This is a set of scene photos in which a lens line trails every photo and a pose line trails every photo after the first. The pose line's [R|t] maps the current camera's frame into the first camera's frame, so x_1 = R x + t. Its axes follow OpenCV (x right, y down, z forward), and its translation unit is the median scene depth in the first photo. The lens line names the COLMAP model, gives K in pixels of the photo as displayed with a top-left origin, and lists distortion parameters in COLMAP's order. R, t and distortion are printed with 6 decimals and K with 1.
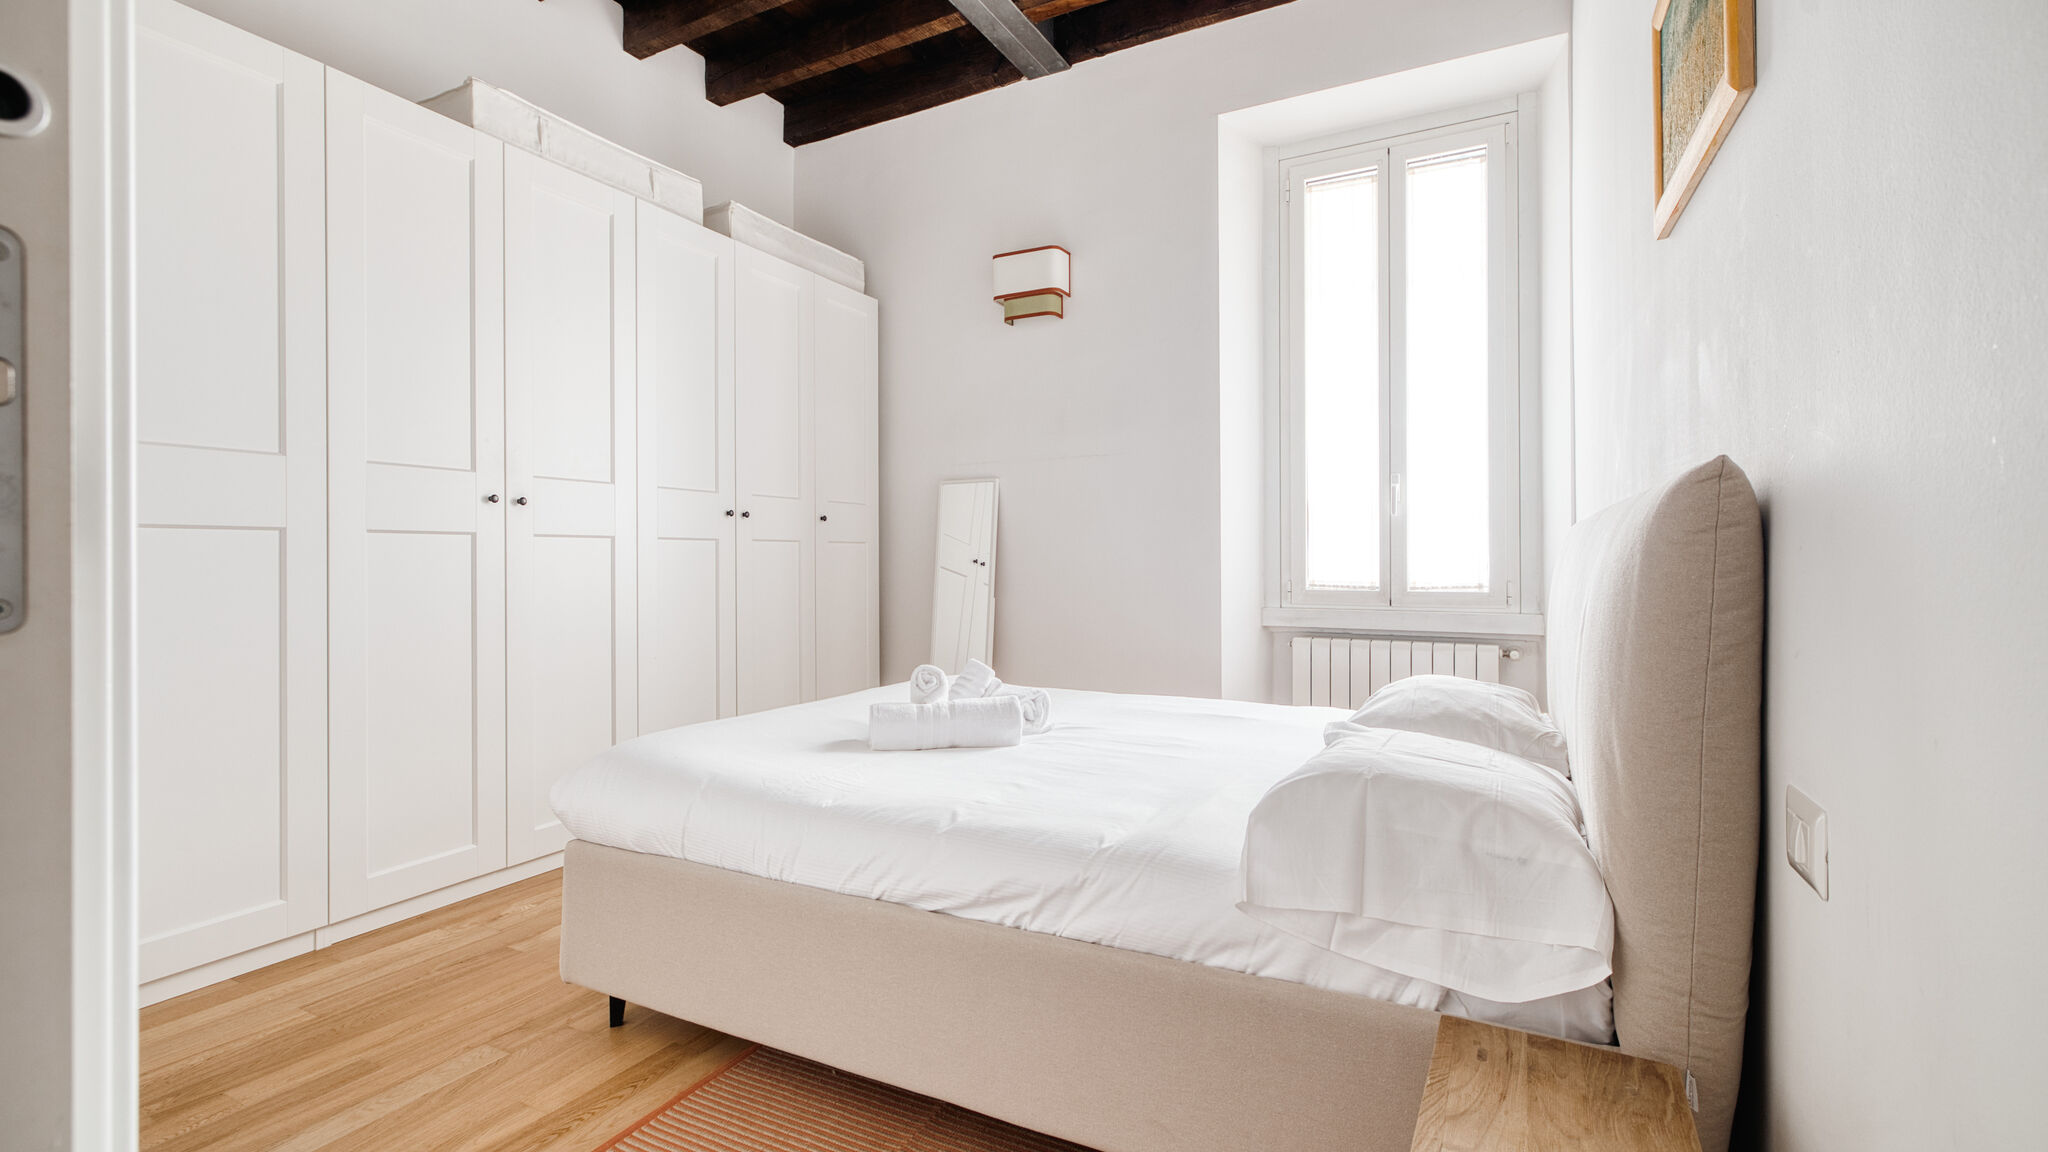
lens RADIAL K [[897.1, 0, 1040.9], [0, 897.1, 557.7], [0, 0, 1]] dist [-0.000253, -0.001171]
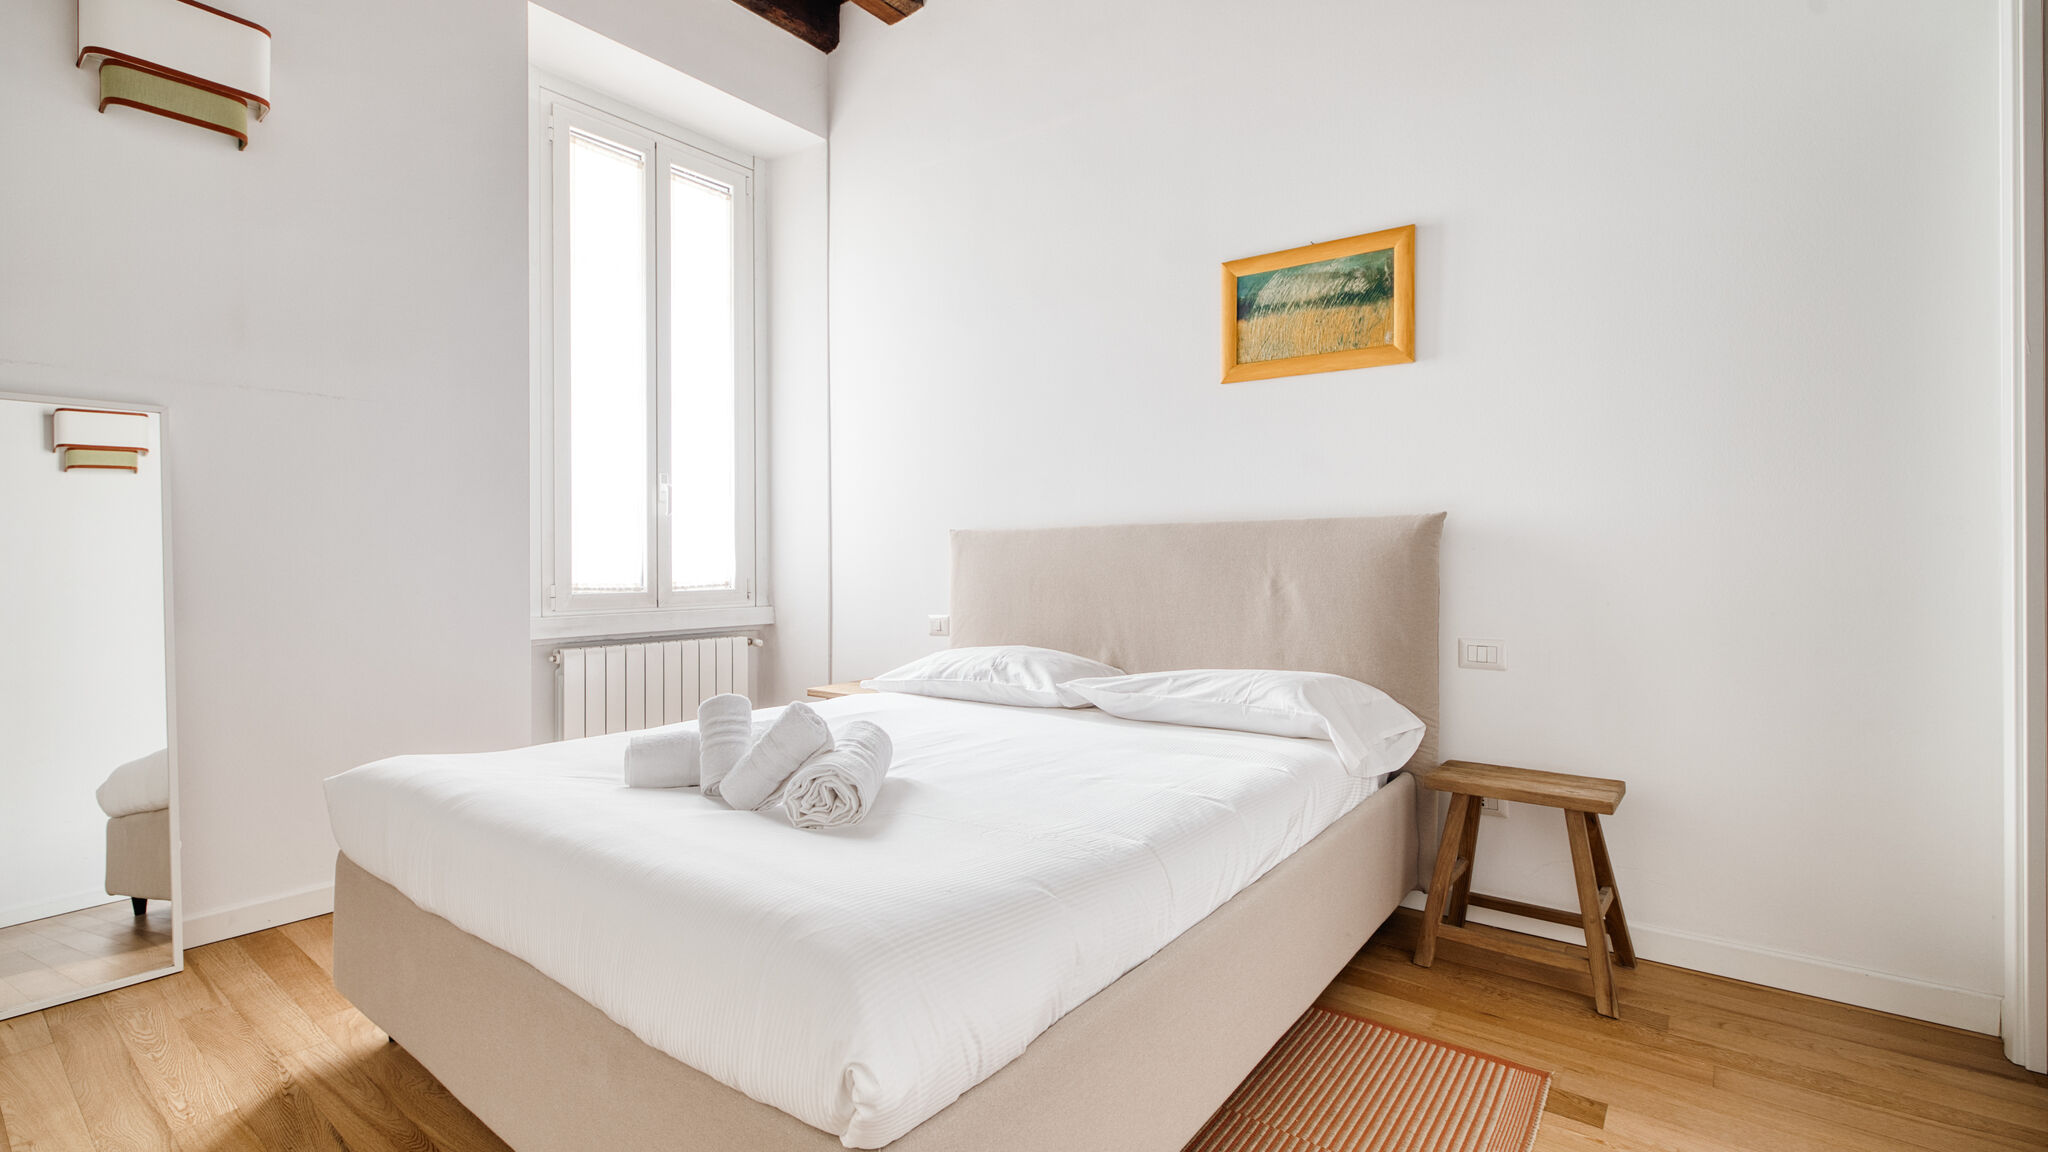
lens RADIAL K [[897.1, 0, 1031.0], [0, 897.1, 564.3], [0, 0, 1]] dist [-0.000253, -0.001171]
pose [[0.172749, -0.004882, 0.984954, -0.511834], [0.006748, 0.999970, 0.003773, 0.006021], [-0.984943, 0.005995, 0.172777, 0.425091]]
